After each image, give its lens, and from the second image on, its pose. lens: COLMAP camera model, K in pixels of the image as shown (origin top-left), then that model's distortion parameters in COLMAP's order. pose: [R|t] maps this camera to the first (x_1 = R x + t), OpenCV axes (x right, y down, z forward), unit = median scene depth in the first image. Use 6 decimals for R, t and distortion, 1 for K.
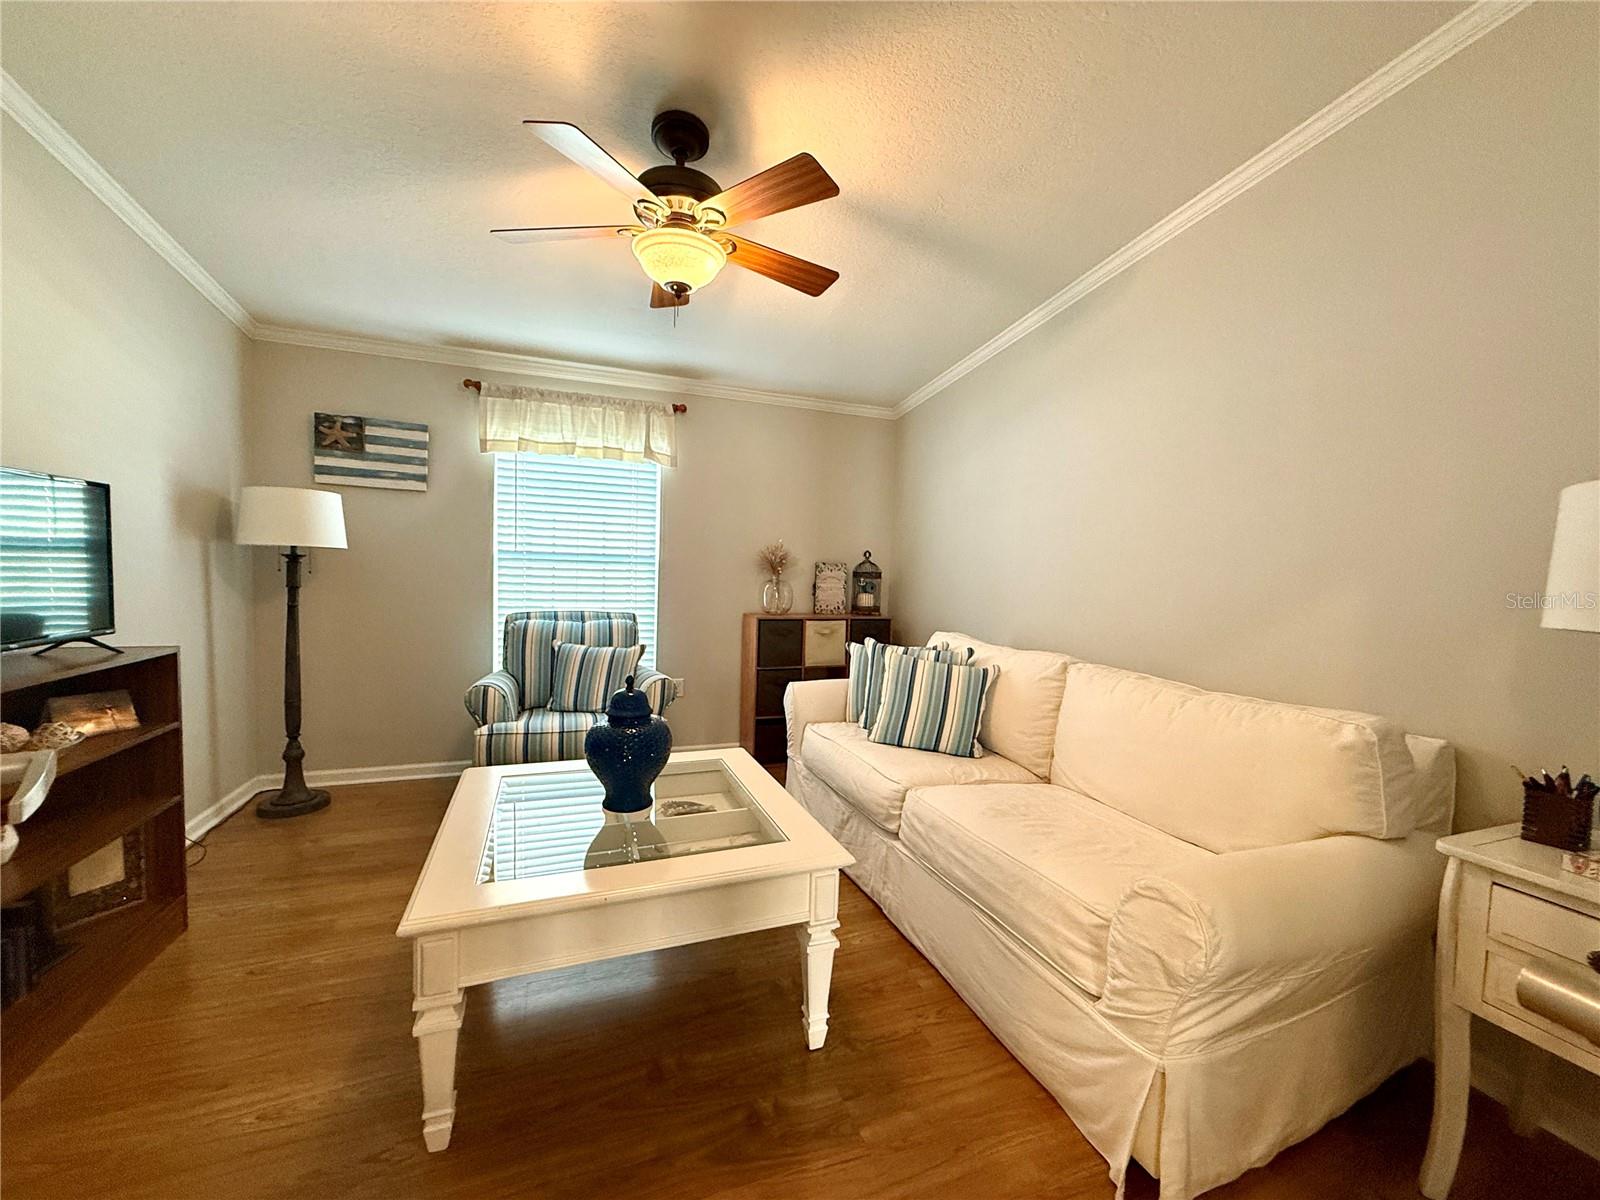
lens RADIAL K [[644.1, 0, 801.1], [0, 644.1, 605.3], [0, 0, 1]] dist [0.001540, 0.000877]
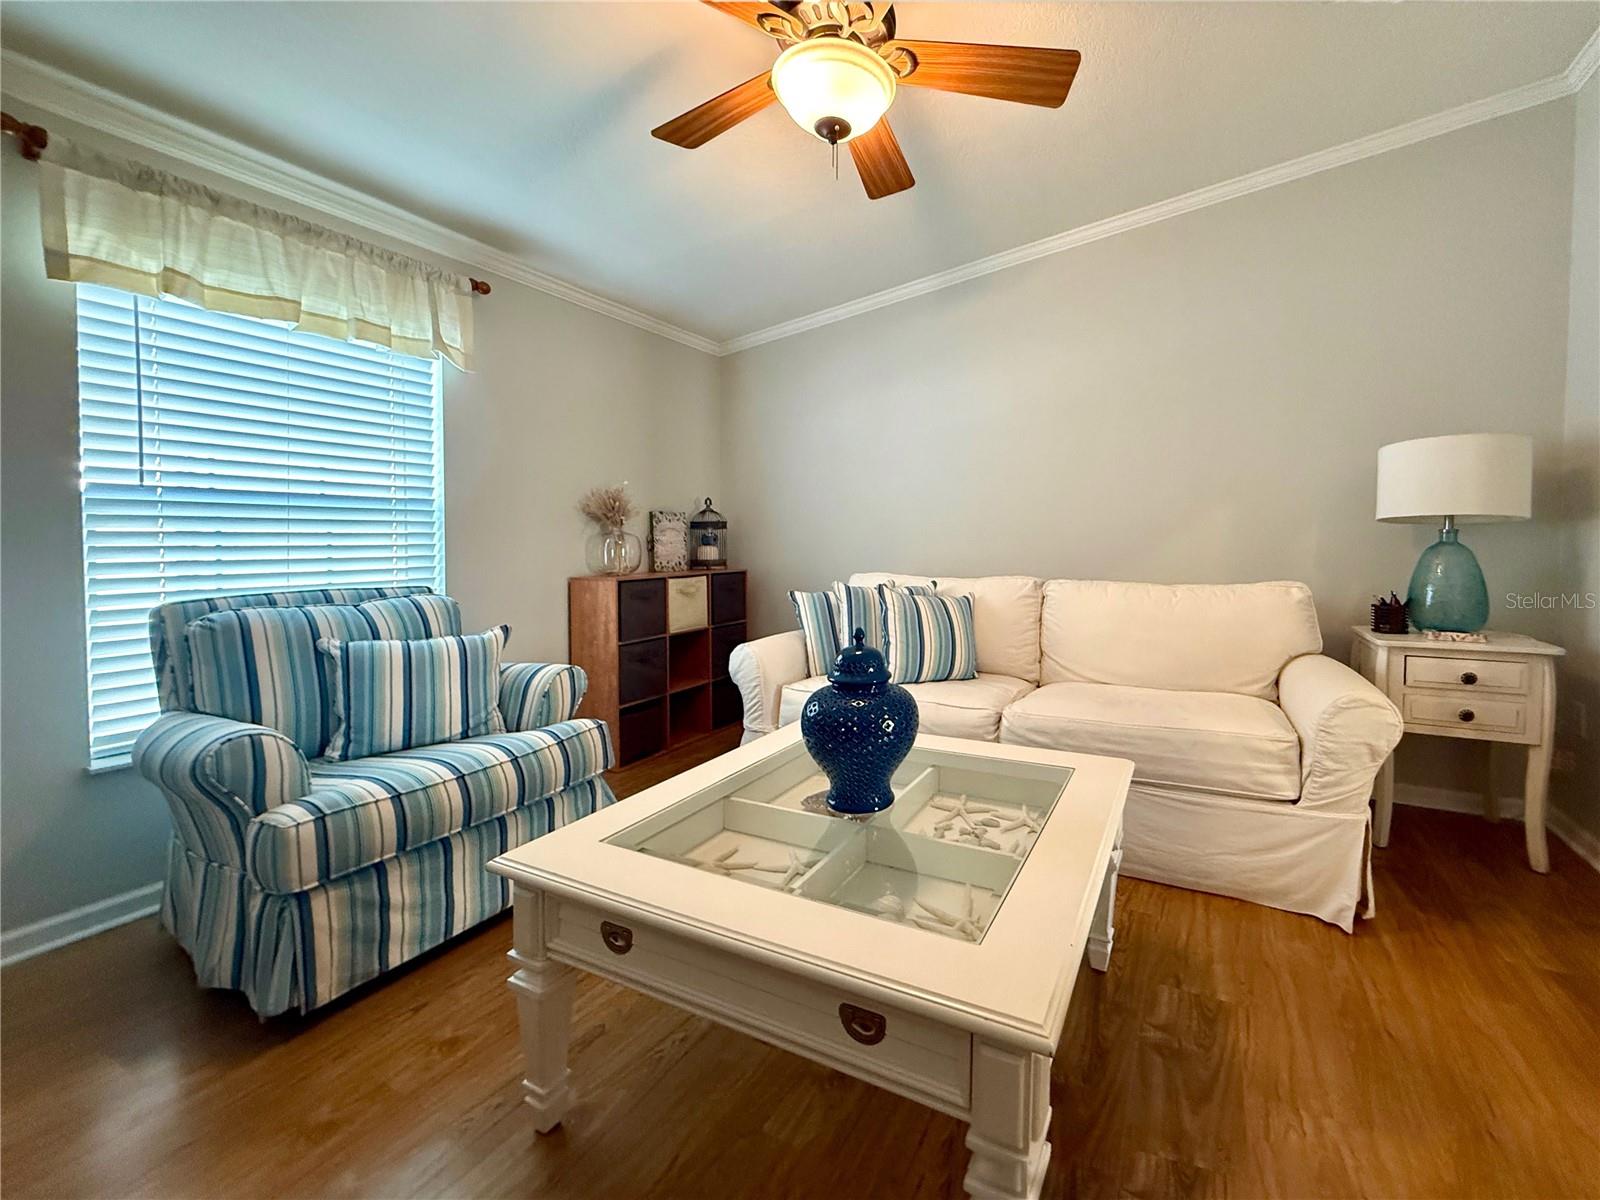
lens RADIAL K [[644.1, 0, 837.0], [0, 644.1, 570.1], [0, 0, 1]] dist [0.001540, 0.000877]
pose [[0.718776, -0.061062, 0.692555, -0.417526], [0.070557, 0.997399, 0.014711, 0.015400], [-0.691653, 0.038290, 0.721215, 0.248701]]
